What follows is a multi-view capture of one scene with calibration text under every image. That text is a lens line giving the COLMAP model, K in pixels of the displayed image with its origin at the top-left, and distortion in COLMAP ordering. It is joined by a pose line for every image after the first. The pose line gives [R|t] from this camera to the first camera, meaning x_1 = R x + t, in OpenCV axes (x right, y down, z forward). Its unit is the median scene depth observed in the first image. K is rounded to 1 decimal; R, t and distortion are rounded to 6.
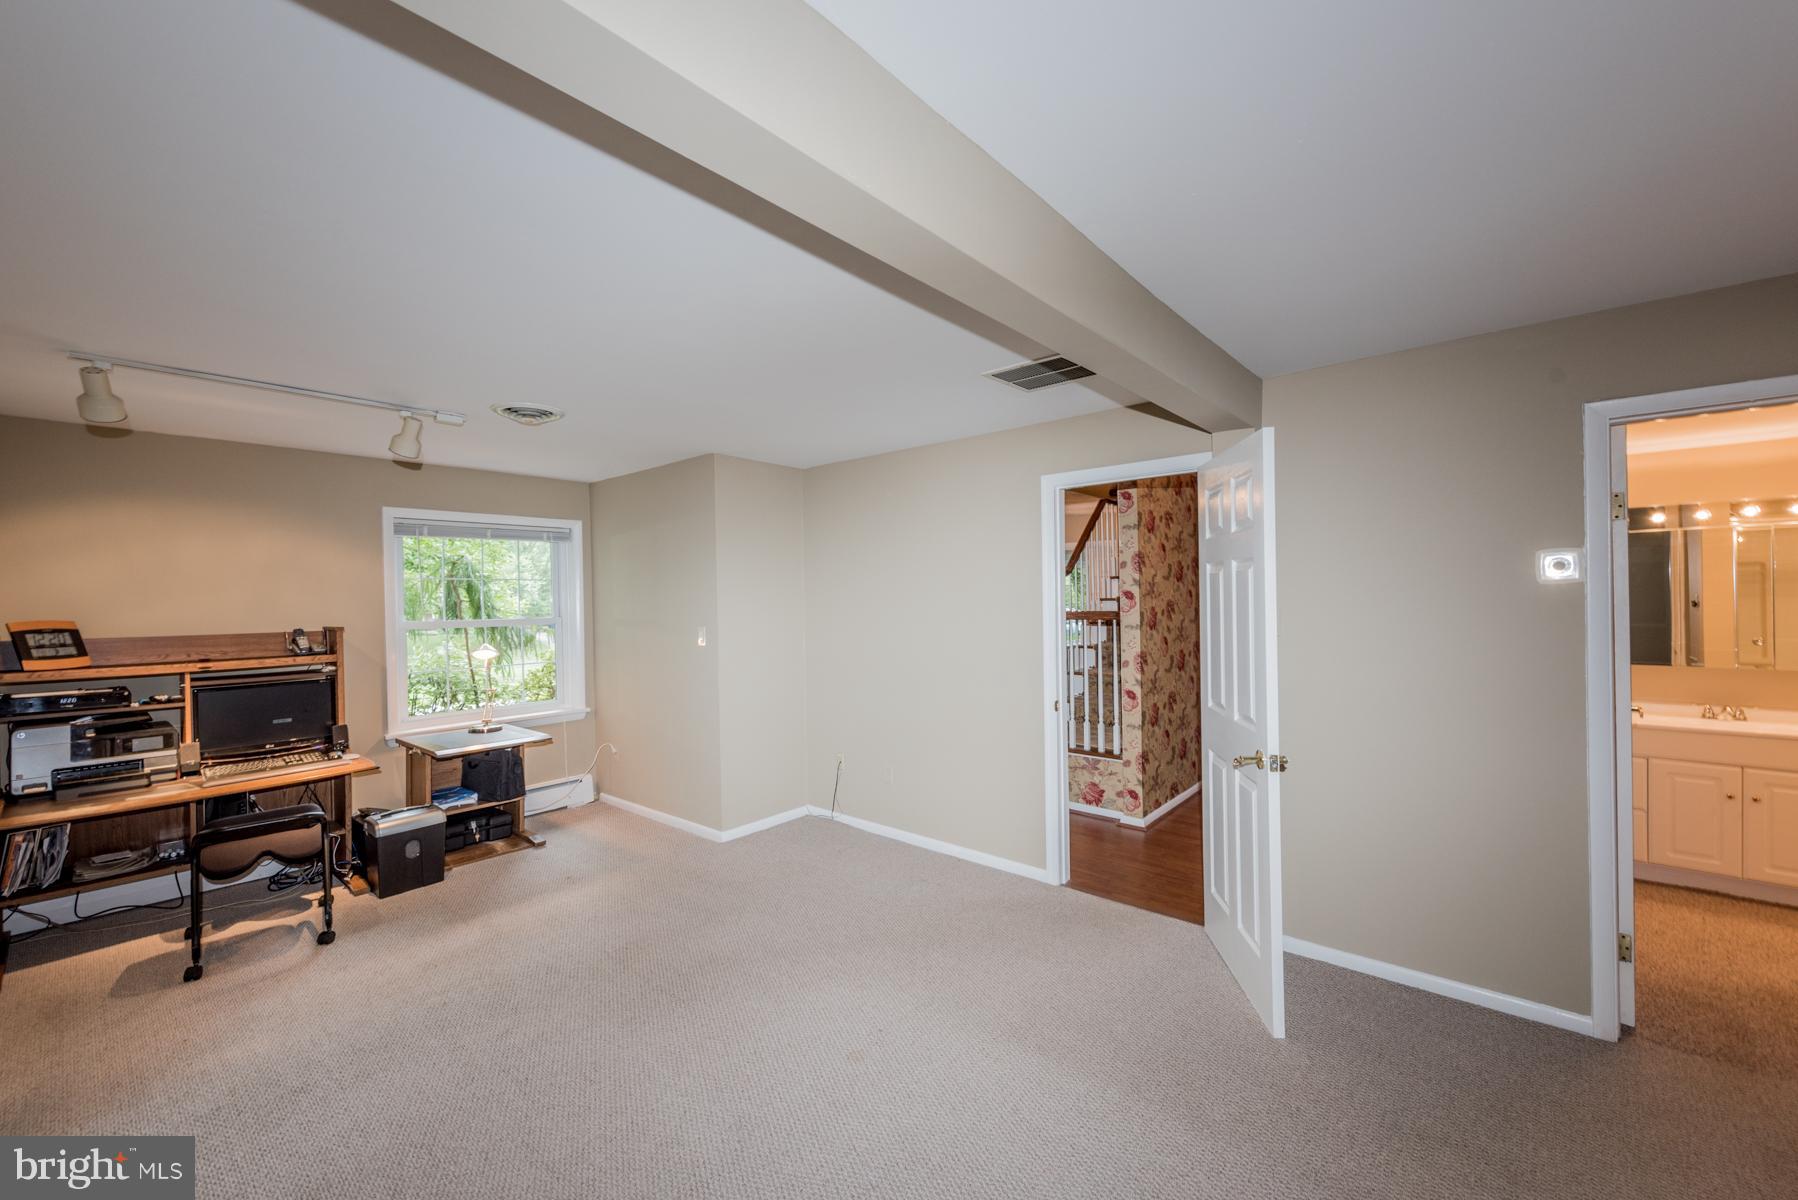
lens RADIAL K [[699.4, 0, 887.4], [0, 699.4, 596.3], [0, 0, 1]] dist [-0.001016, -0.000616]
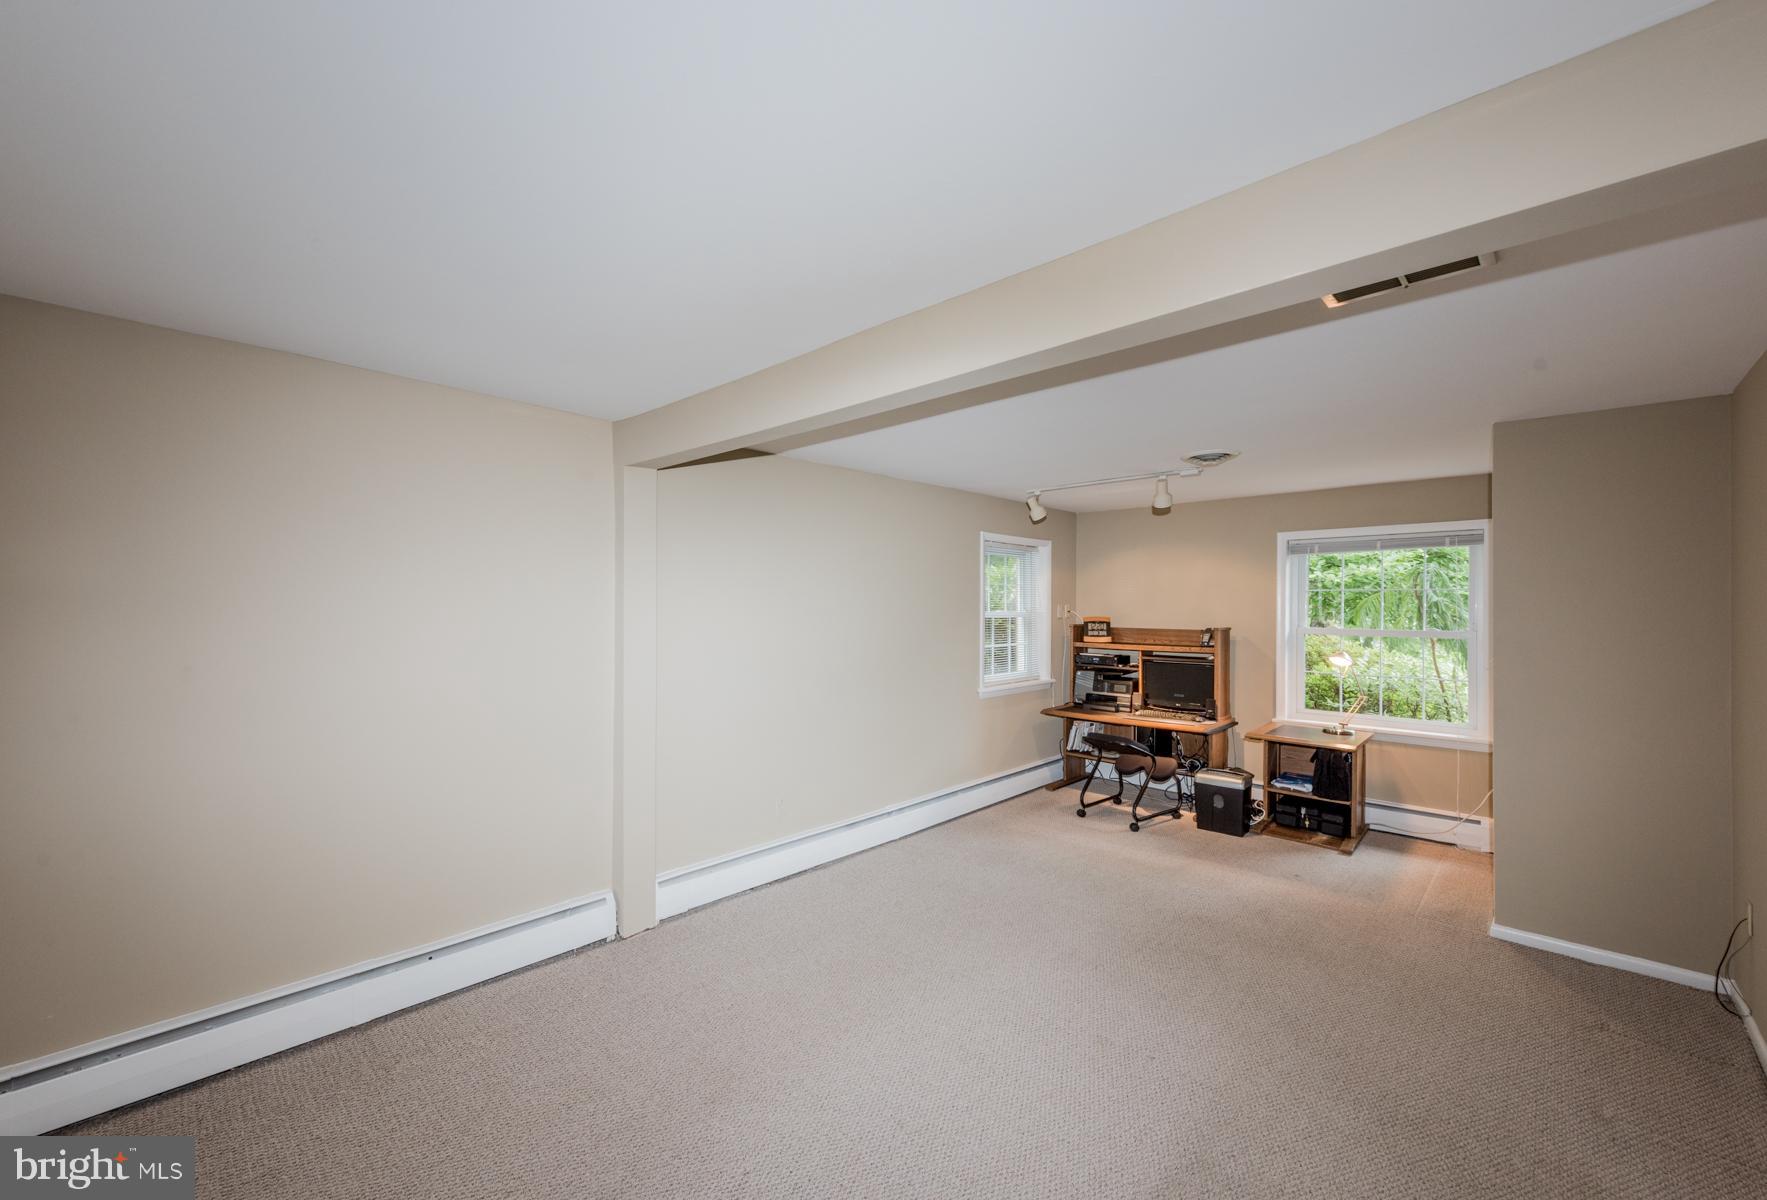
lens RADIAL K [[678.2, 0, 872.3], [0, 678.2, 603.3], [0, 0, 1]] dist [-0.000521, -0.000111]
pose [[-0.052648, 0.013413, -0.998523, 0.570520], [-0.001746, 0.999907, 0.013524, -0.020900], [0.998612, 0.002456, -0.052620, 0.397636]]
